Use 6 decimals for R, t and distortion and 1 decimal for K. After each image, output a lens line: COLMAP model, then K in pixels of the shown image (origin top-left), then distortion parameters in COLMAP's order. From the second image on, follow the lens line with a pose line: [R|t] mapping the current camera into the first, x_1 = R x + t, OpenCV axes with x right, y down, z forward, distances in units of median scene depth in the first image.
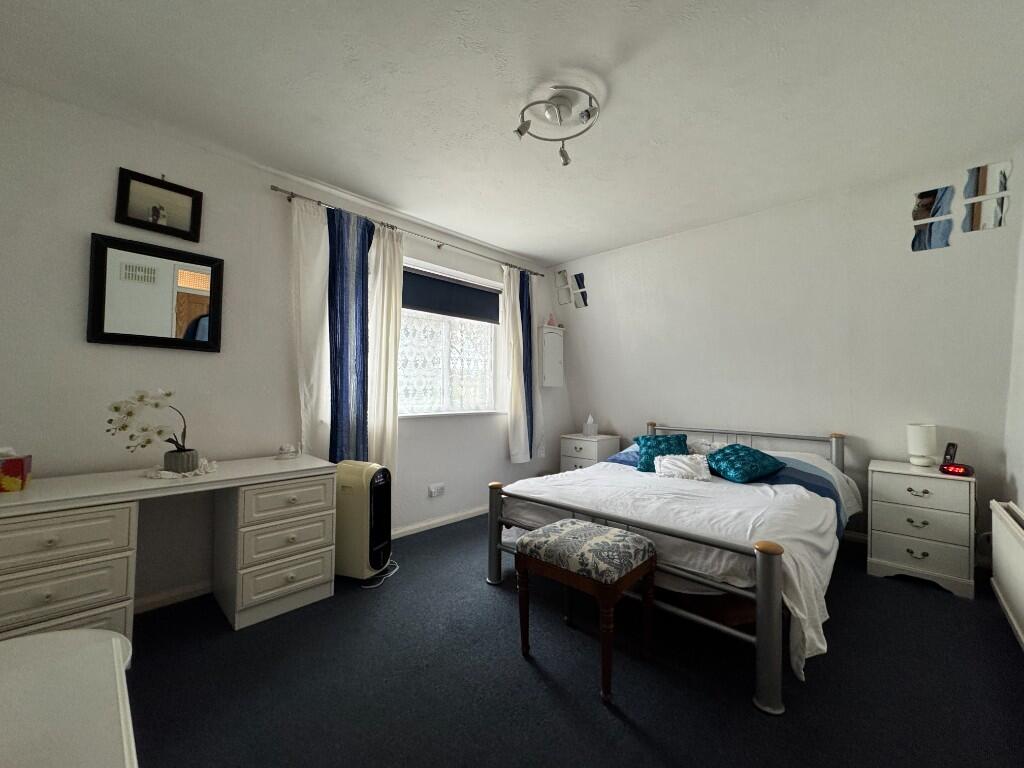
lens RADIAL K [[407.8, 0, 511.2], [0, 407.8, 385.2], [0, 0, 1]] dist [0.002422, 0.000019]
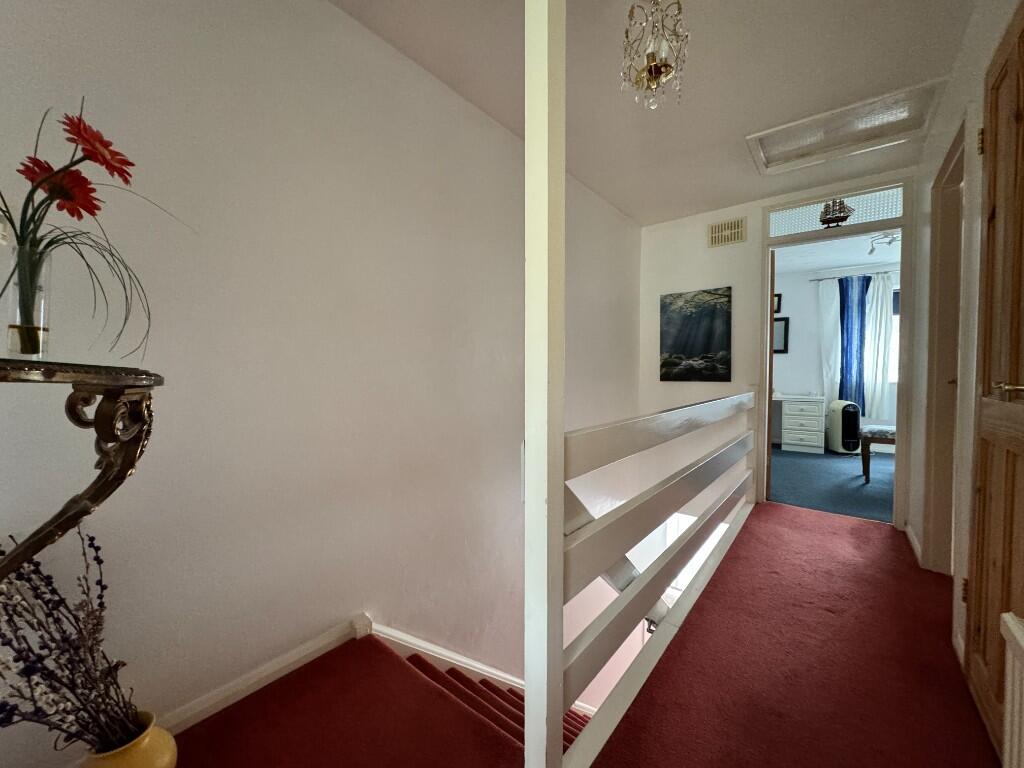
lens RADIAL K [[407.8, 0, 511.6], [0, 407.8, 382.4], [0, 0, 1]] dist [0.002422, 0.000019]
pose [[0.087598, 0.015536, -0.996035, 1.471554], [0.013754, 0.999764, 0.016803, 0.031050], [0.996061, -0.015171, 0.087363, -0.835995]]
